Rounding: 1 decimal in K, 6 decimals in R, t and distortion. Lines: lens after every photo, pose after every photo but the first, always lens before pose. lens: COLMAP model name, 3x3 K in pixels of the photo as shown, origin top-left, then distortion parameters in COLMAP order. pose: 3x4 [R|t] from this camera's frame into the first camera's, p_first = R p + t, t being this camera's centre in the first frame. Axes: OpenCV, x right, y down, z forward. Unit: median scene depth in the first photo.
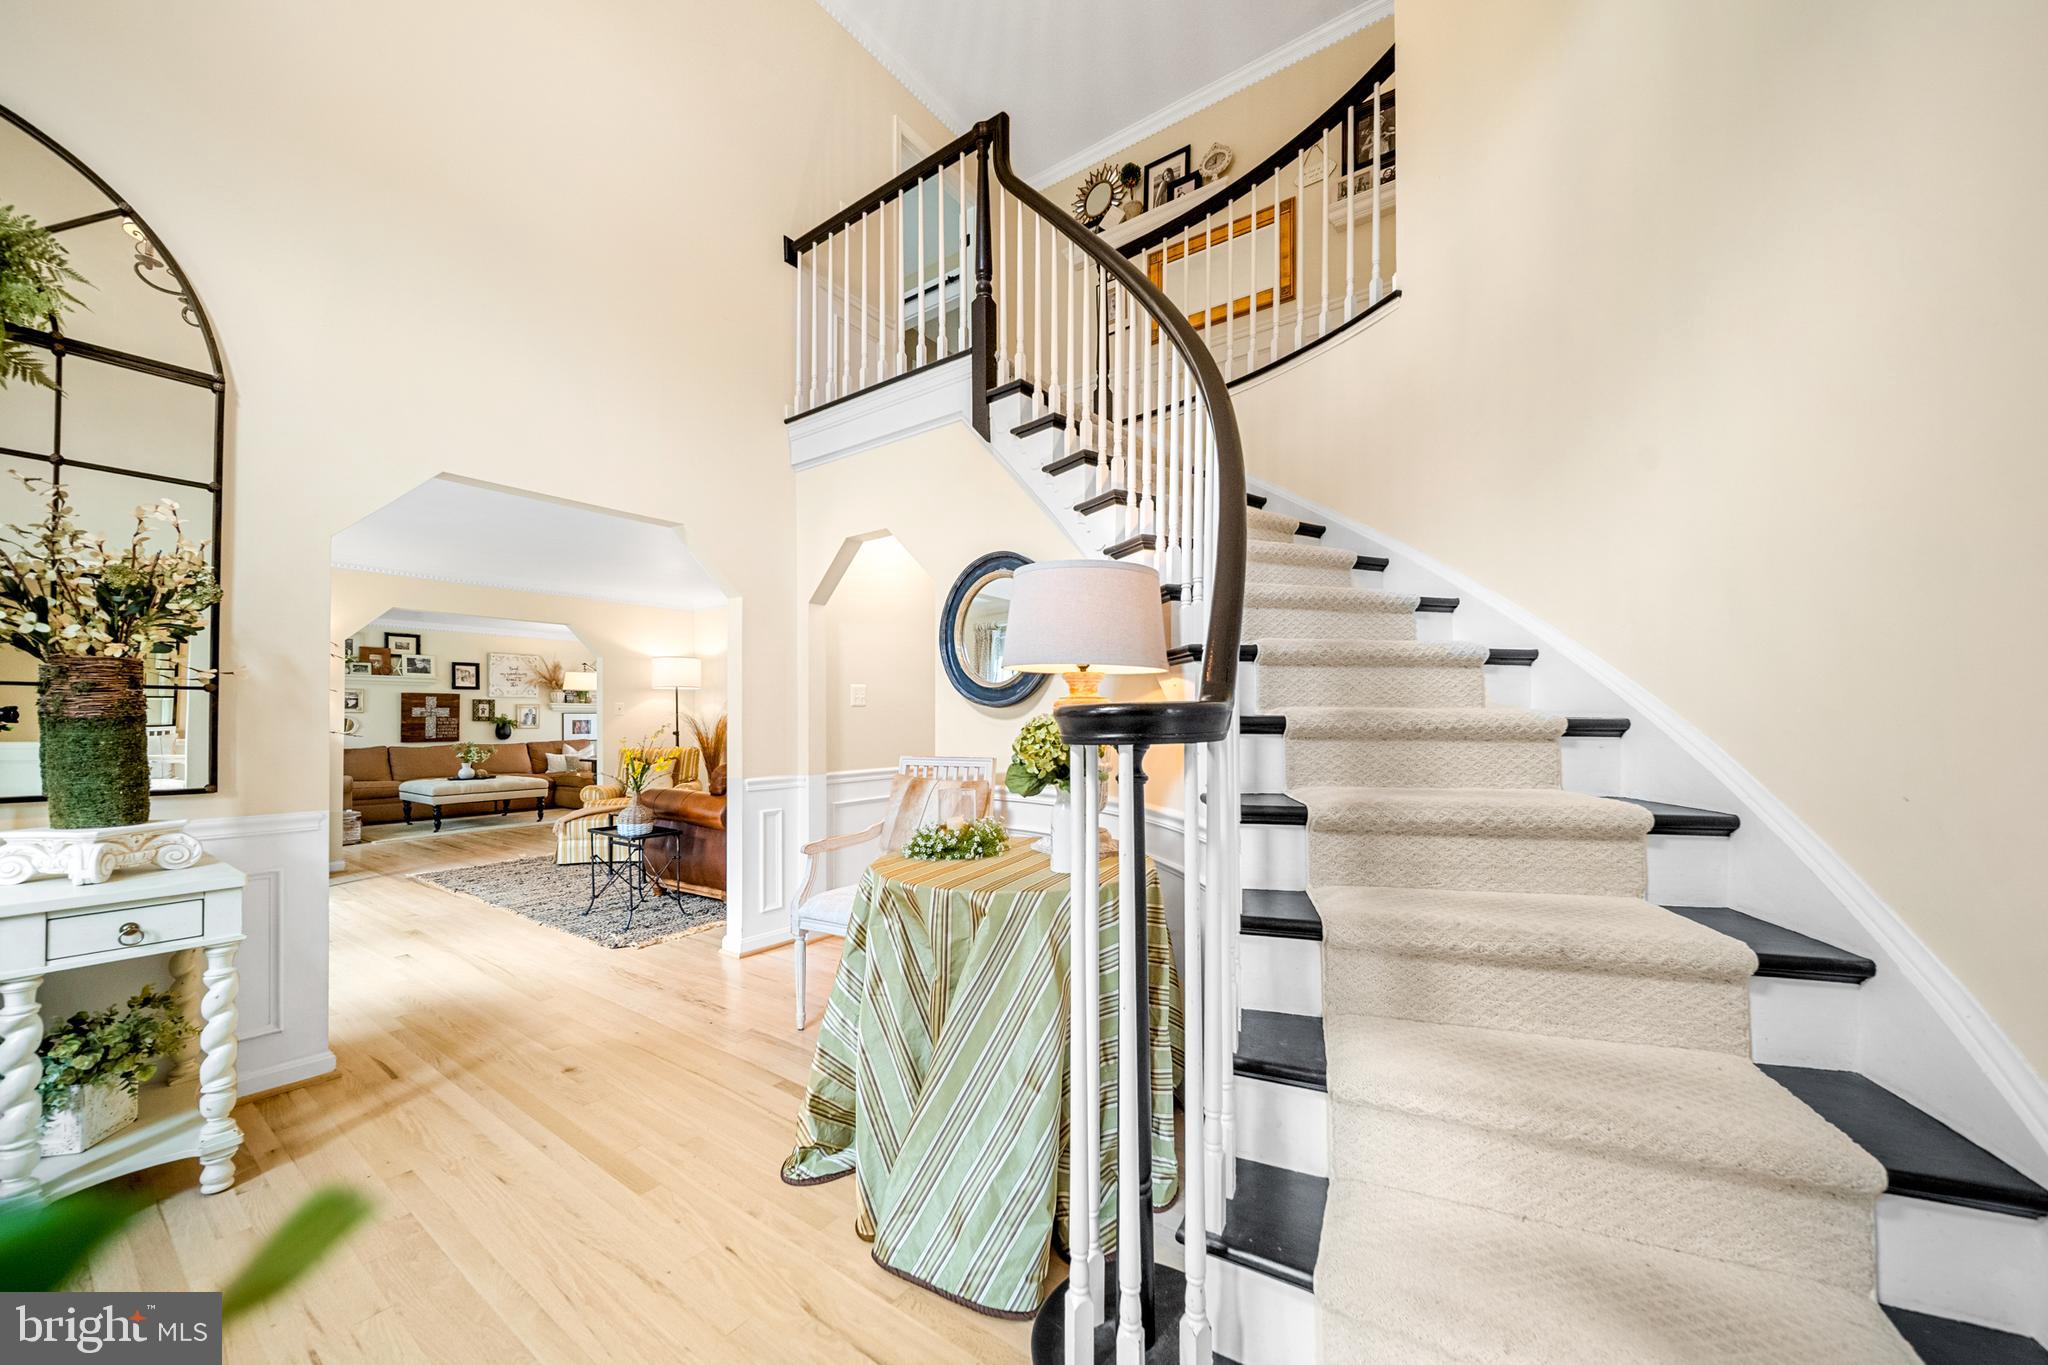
lens RADIAL K [[734.6, 0, 1023.9], [0, 734.6, 712.5], [0, 0, 1]] dist [0.000024, -0.000005]
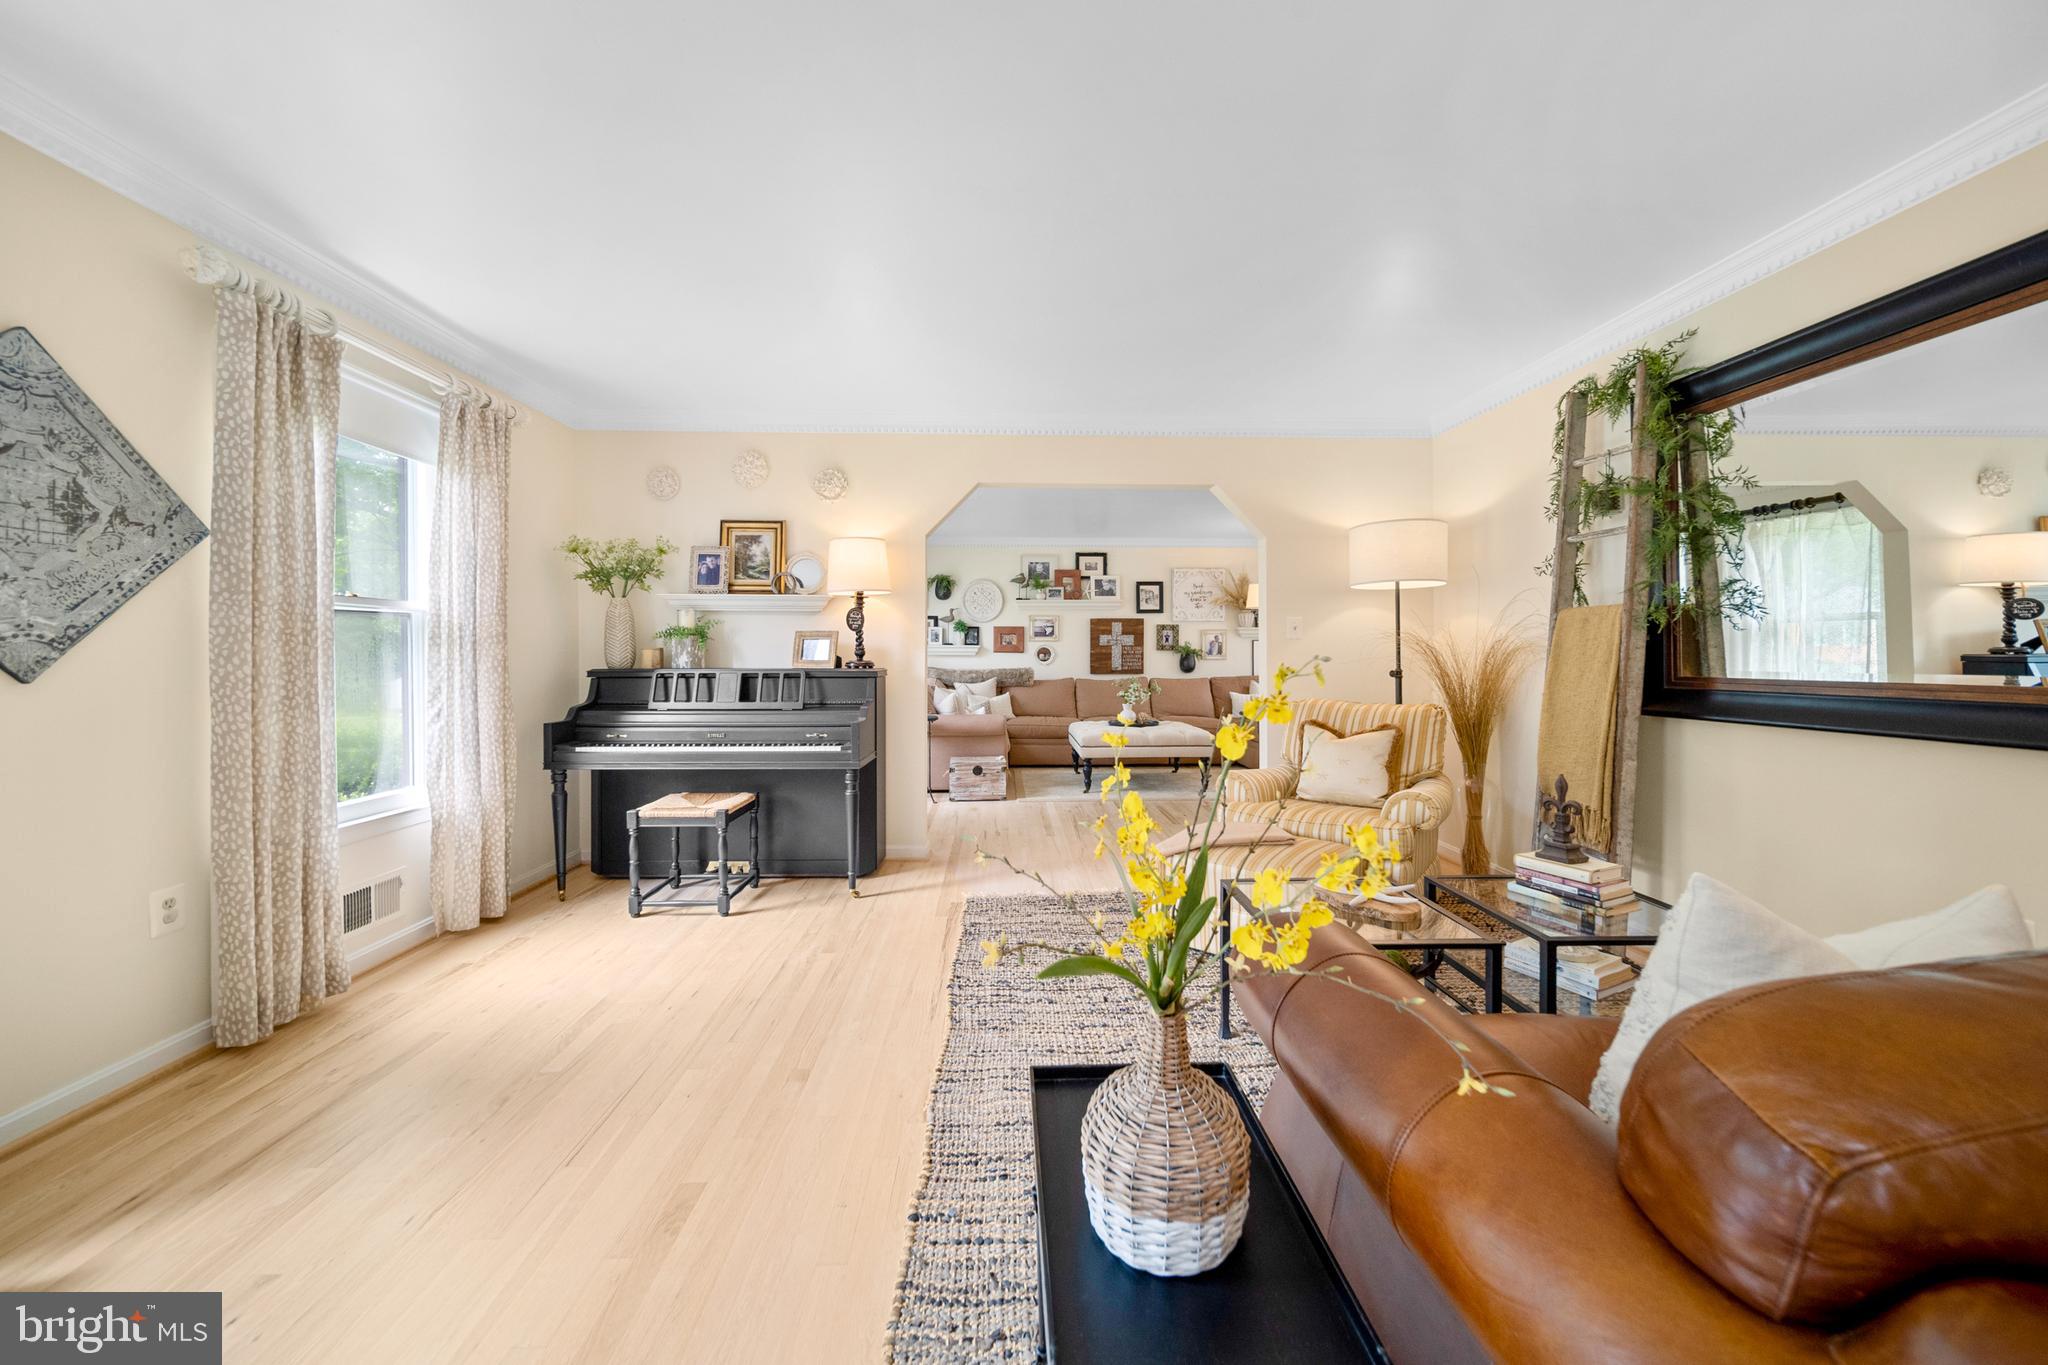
lens RADIAL K [[742.5, 0, 1025.9], [0, 742.5, 653.2], [0, 0, 1]] dist [0.000040, -0.000039]
pose [[0.610694, 0.003716, -0.791858, -0.171310], [0.006442, 0.999933, 0.009661, 0.005882], [0.791840, -0.011001, 0.610629, 0.370531]]
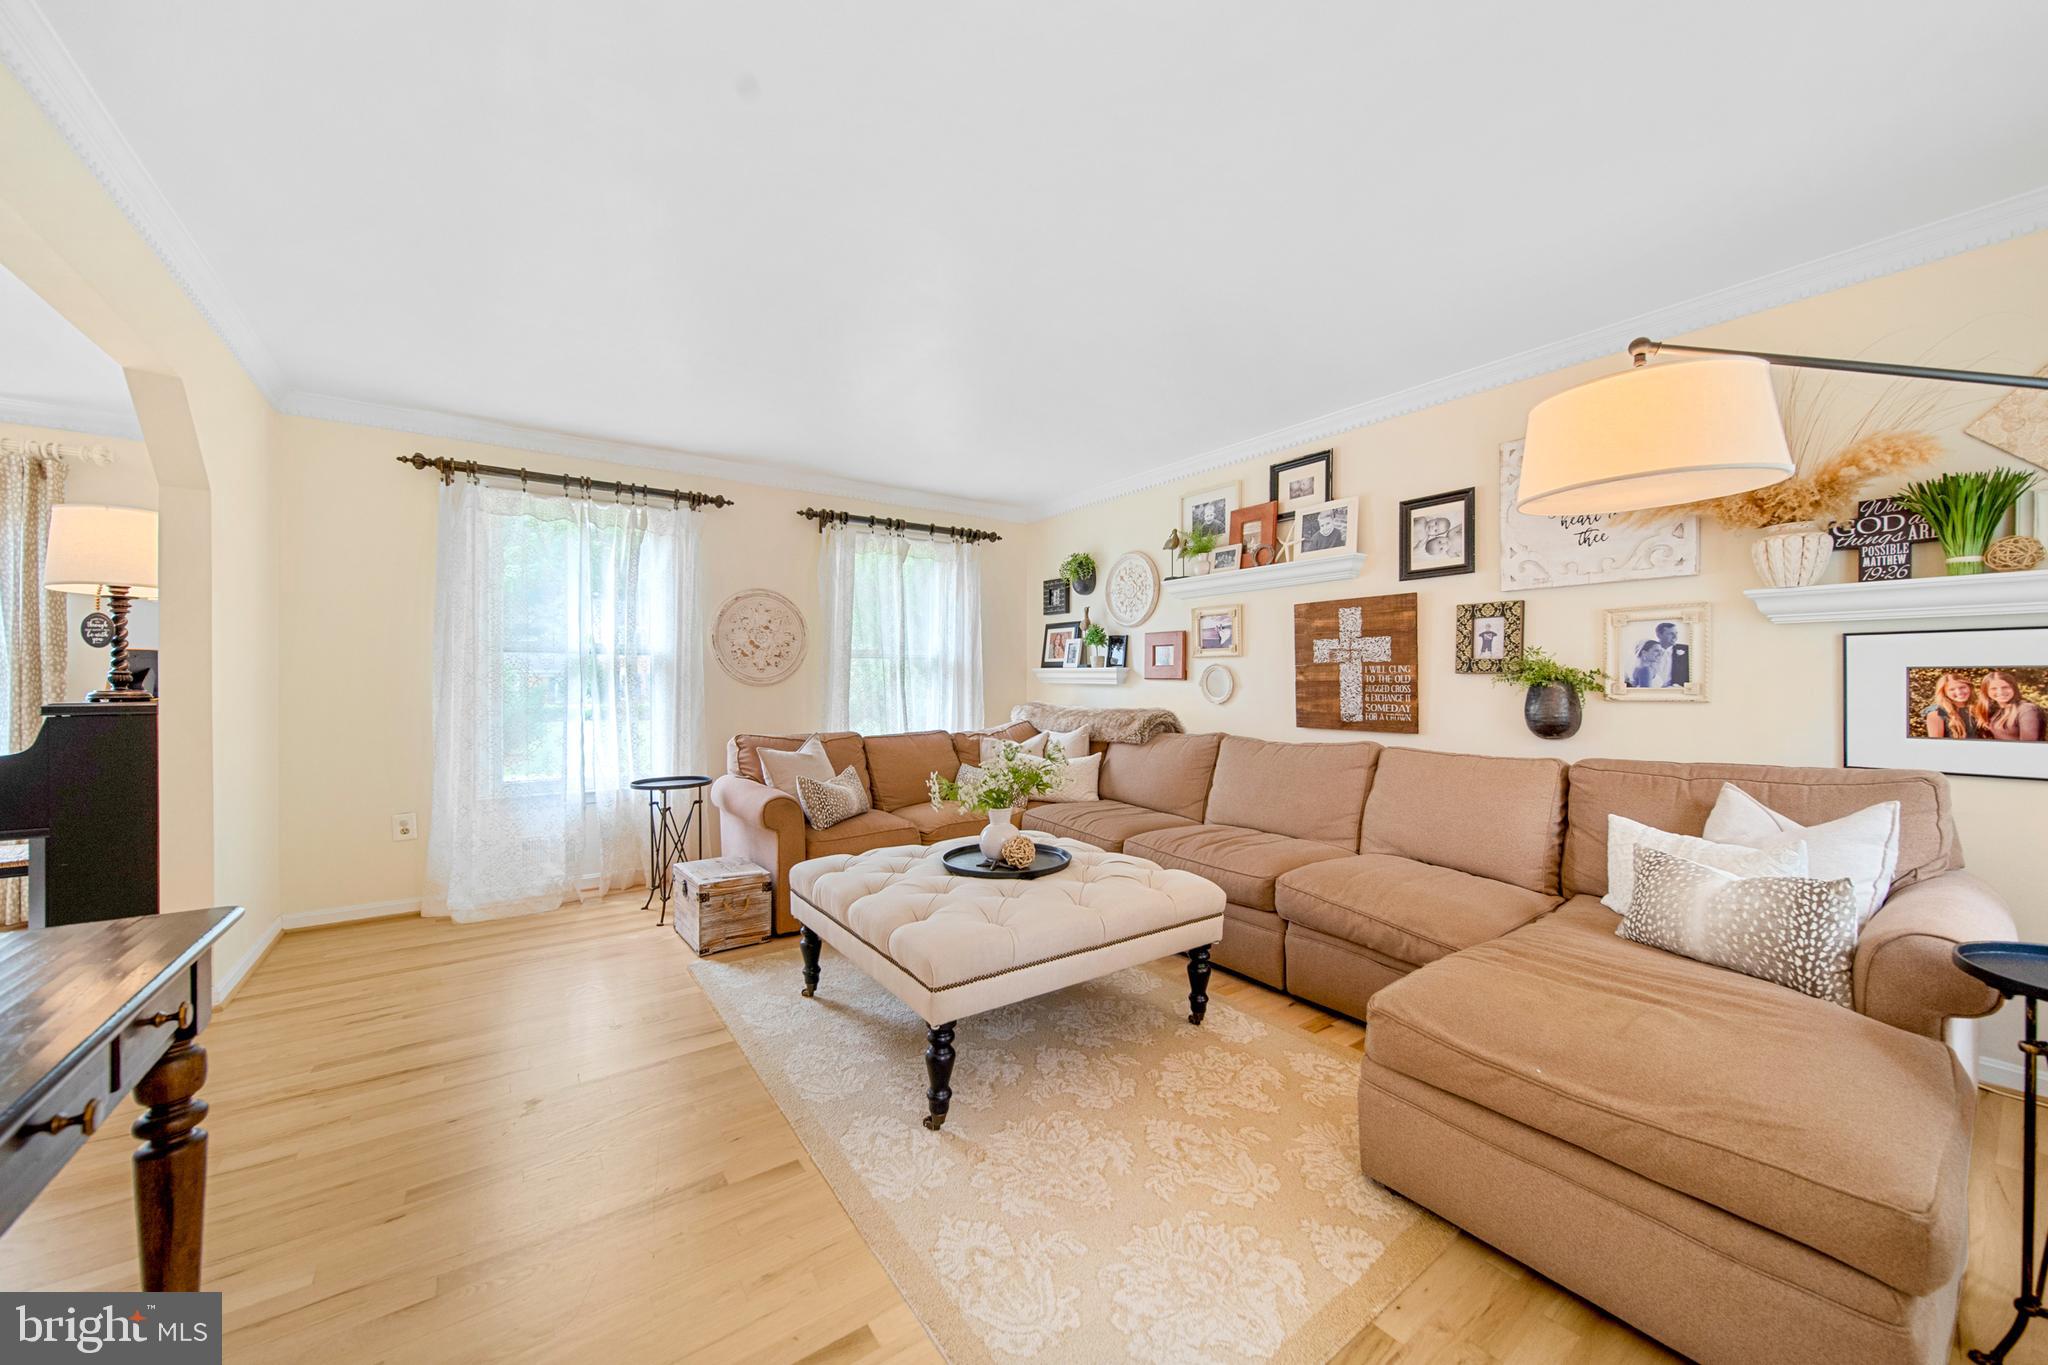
lens RADIAL K [[742.4, 0, 1019.0], [0, 742.4, 680.5], [0, 0, 1]] dist [0.000689, -0.000049]
pose [[-0.325258, 0.001438, -0.945624, -0.397112], [0.010837, 0.999939, -0.002207, 0.013696], [0.945563, -0.010965, -0.325253, 0.954240]]
